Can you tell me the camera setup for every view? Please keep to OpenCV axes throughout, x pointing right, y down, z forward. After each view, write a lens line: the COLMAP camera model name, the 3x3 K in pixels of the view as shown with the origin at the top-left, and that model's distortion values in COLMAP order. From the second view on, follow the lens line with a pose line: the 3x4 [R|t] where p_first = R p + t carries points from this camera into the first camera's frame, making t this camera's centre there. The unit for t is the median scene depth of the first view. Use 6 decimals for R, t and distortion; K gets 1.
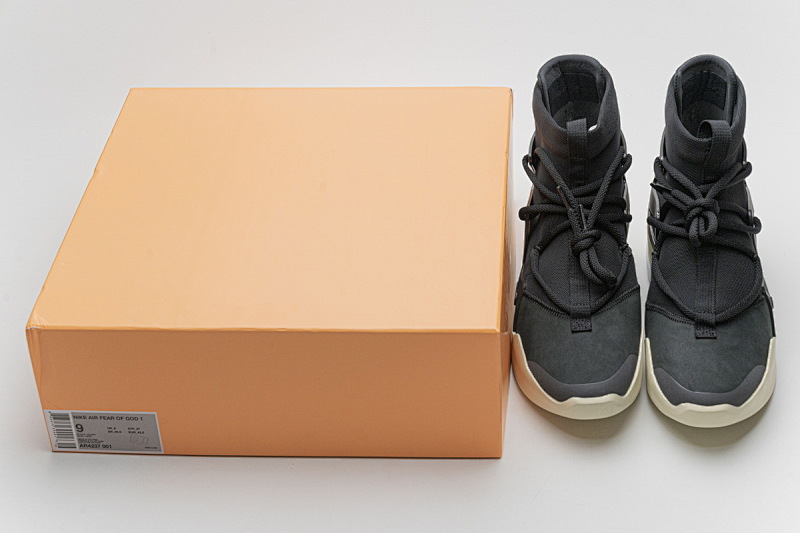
lens RADIAL K [[1582.7, 0, 401.8], [0, 1582.7, 263.1], [0, 0, 1]] dist [0.026971, 0.000000]
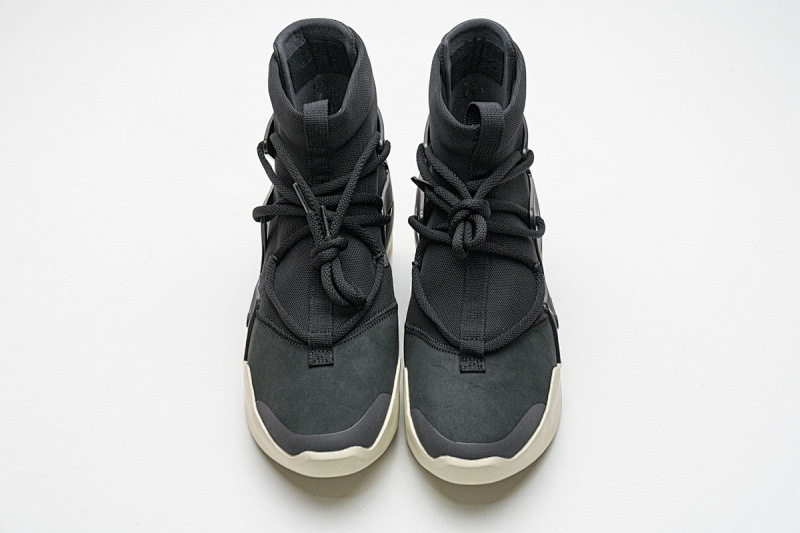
lens RADIAL K [[1582.7, 0, 398.4], [0, 1582.7, 266.5], [0, 0, 1]] dist [0.026971, 0.000000]
pose [[0.995984, -0.012076, 0.088717, 0.079783], [0.008385, 0.999088, 0.041858, -0.039827], [-0.089142, -0.040946, 0.995177, 0.189712]]
